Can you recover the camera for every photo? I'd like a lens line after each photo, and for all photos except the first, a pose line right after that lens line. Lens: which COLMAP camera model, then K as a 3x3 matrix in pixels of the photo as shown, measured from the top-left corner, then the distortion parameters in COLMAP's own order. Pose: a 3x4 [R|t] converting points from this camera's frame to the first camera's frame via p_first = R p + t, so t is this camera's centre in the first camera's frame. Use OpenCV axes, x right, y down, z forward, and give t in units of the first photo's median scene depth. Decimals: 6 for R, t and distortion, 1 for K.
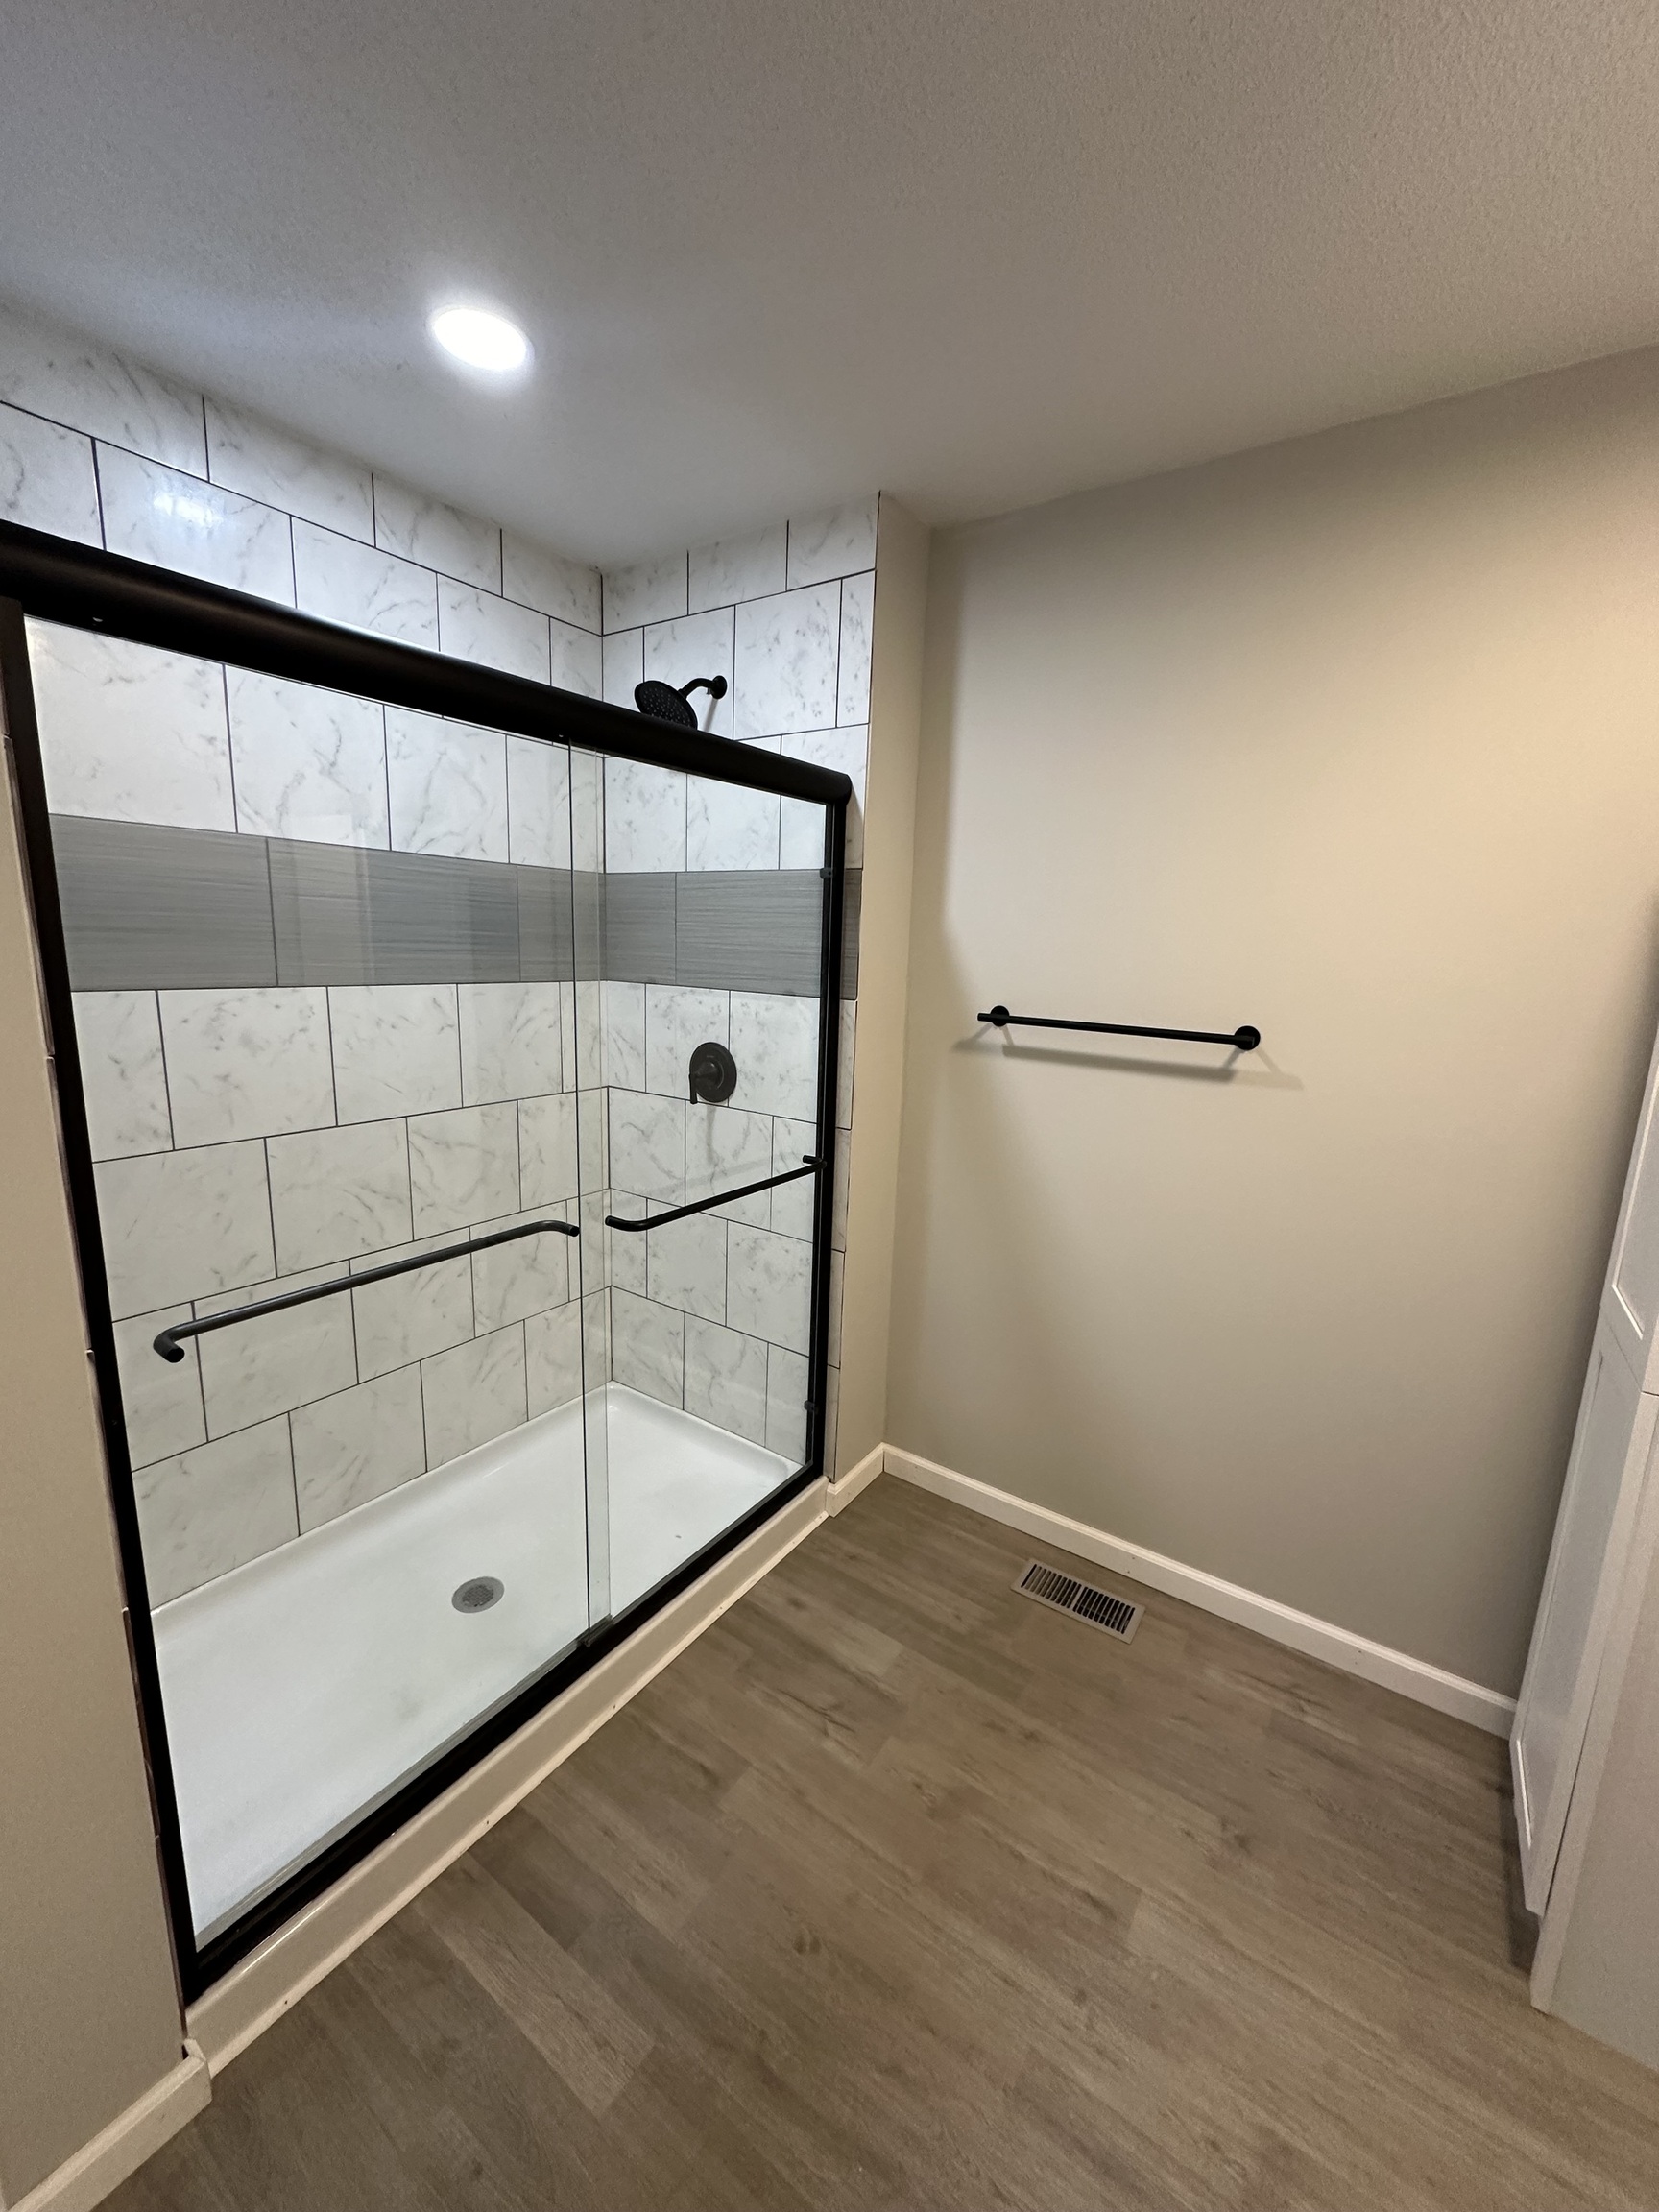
lens RADIAL K [[880.2, 0, 830.1], [0, 880.2, 1104.6], [0, 0, 1]] dist [-0.002161, 0.000476]
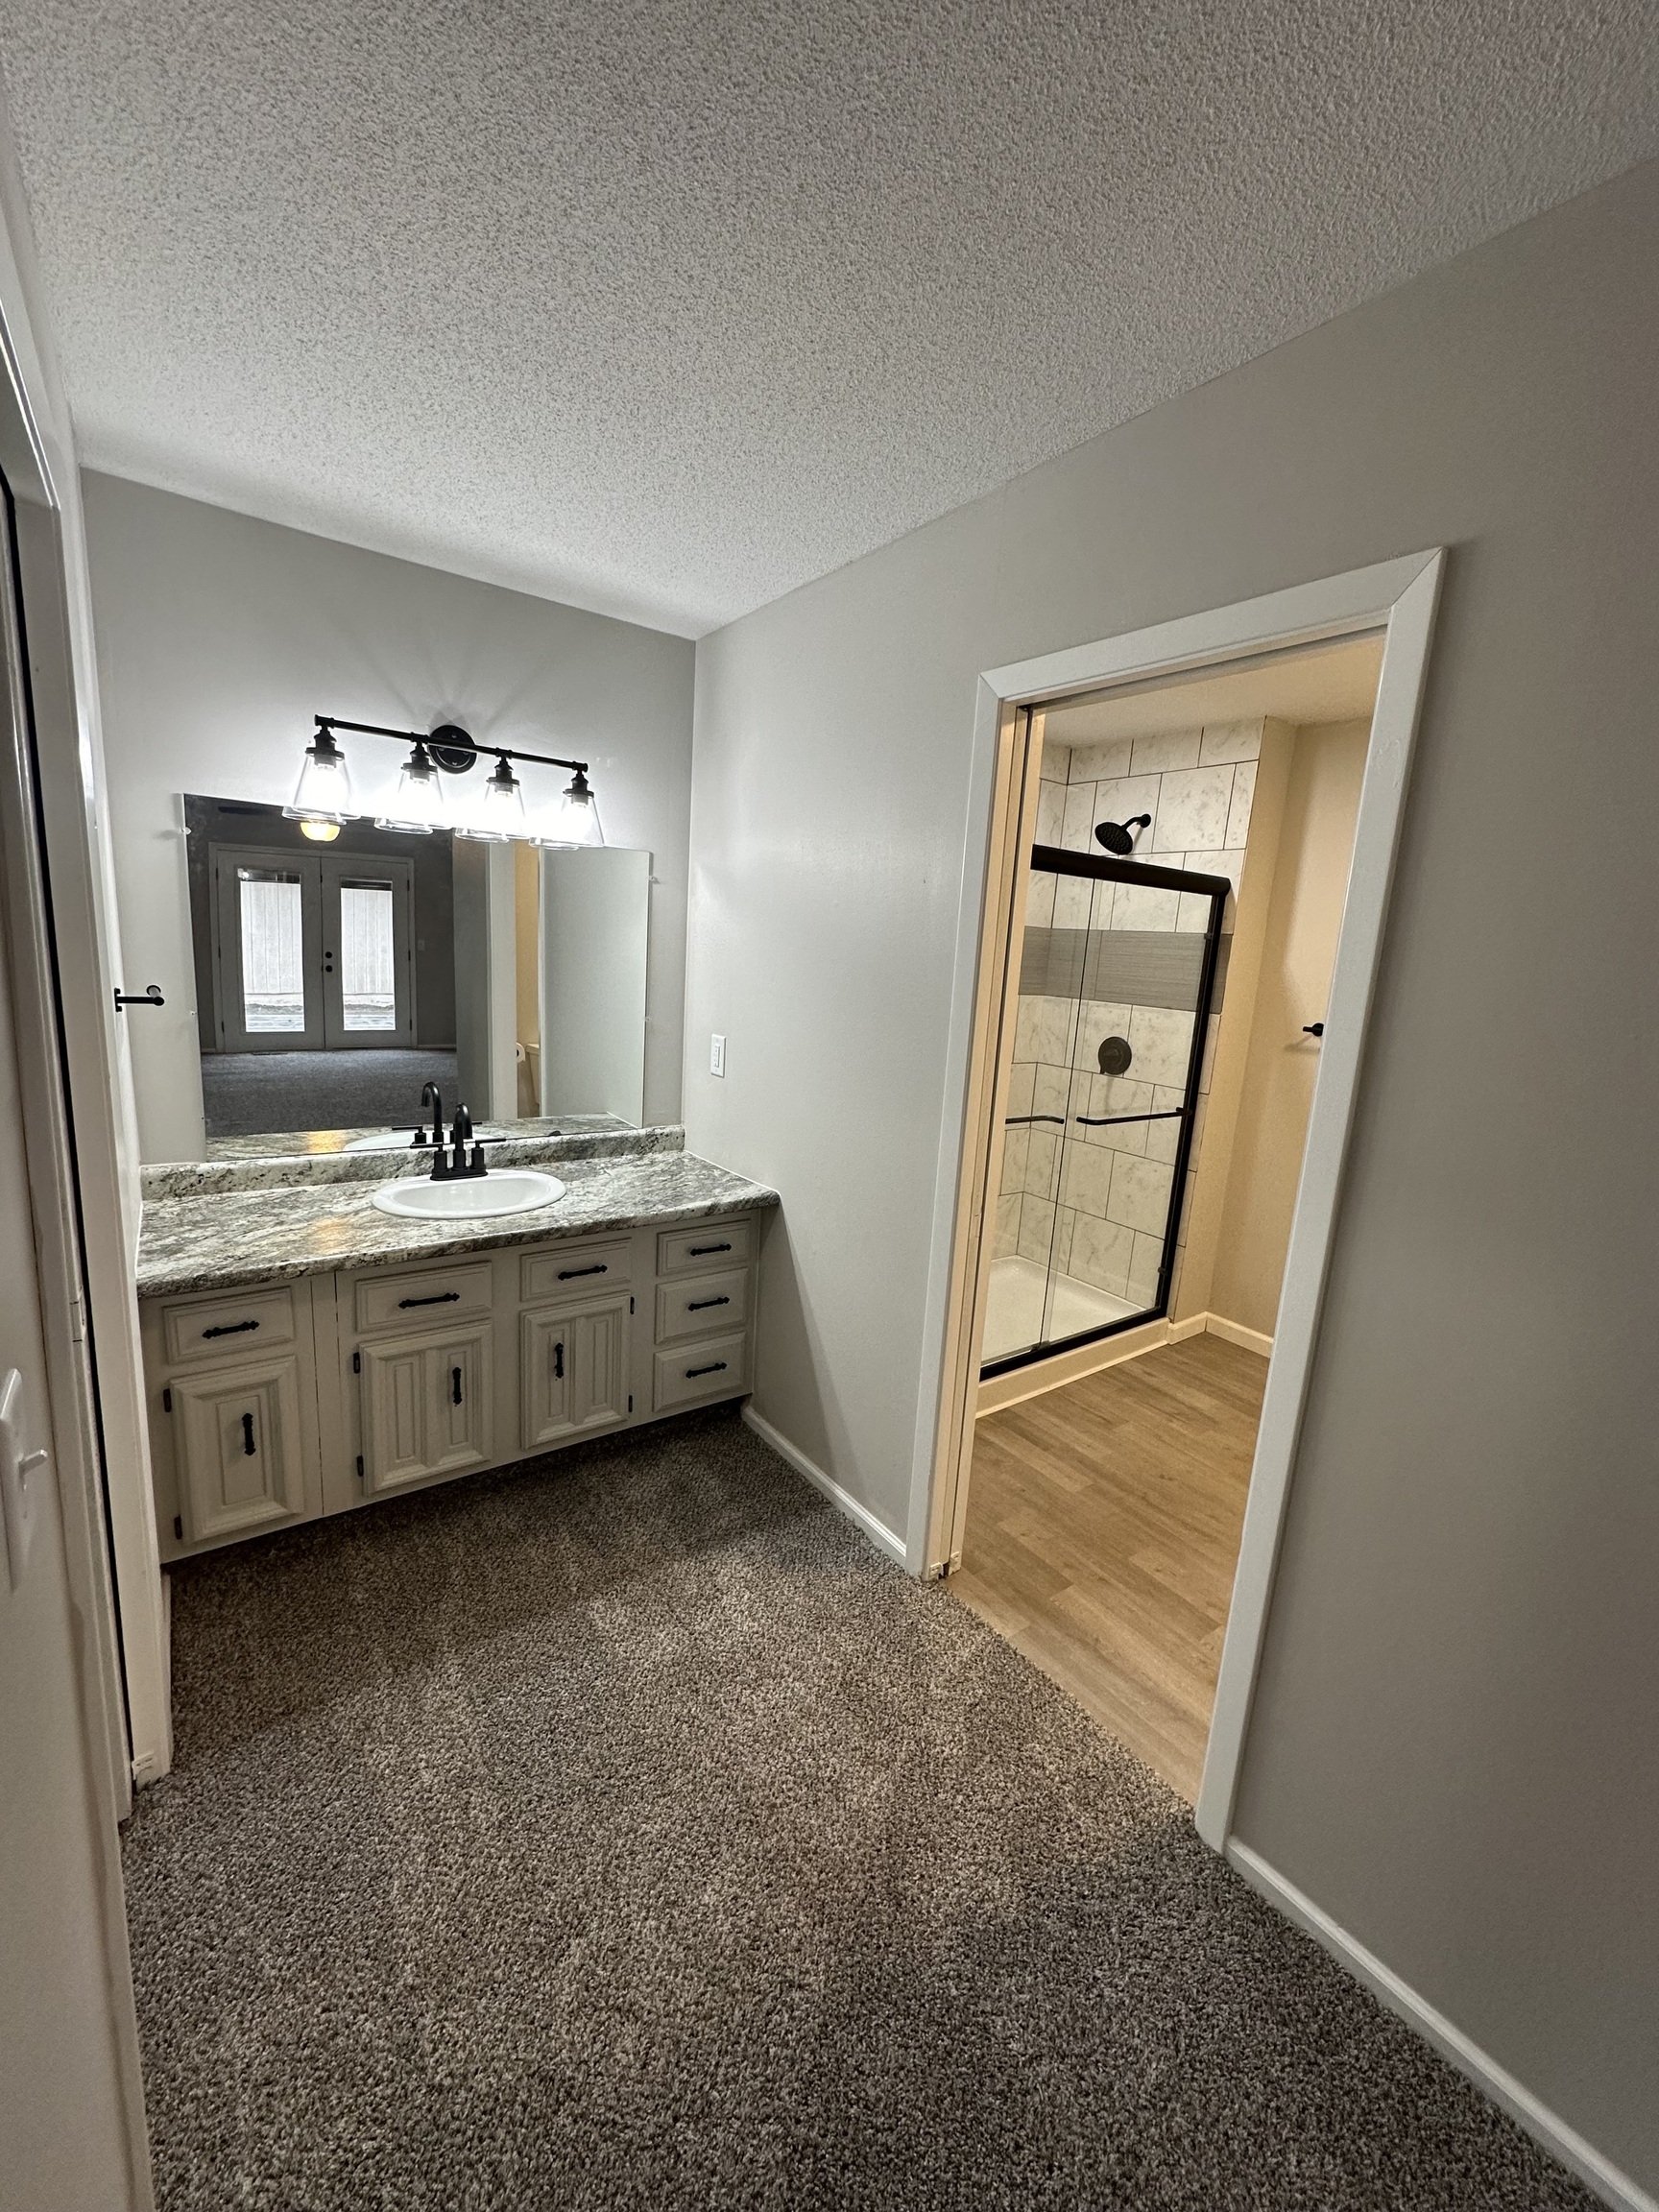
lens RADIAL K [[880.2, 0, 830.1], [0, 880.2, 1104.6], [0, 0, 1]] dist [-0.002161, 0.000476]
pose [[0.944570, 0.086262, -0.316774, -0.120894], [-0.093824, 0.995551, -0.008664, 0.127940], [0.314618, 0.037905, 0.948461, -0.752765]]
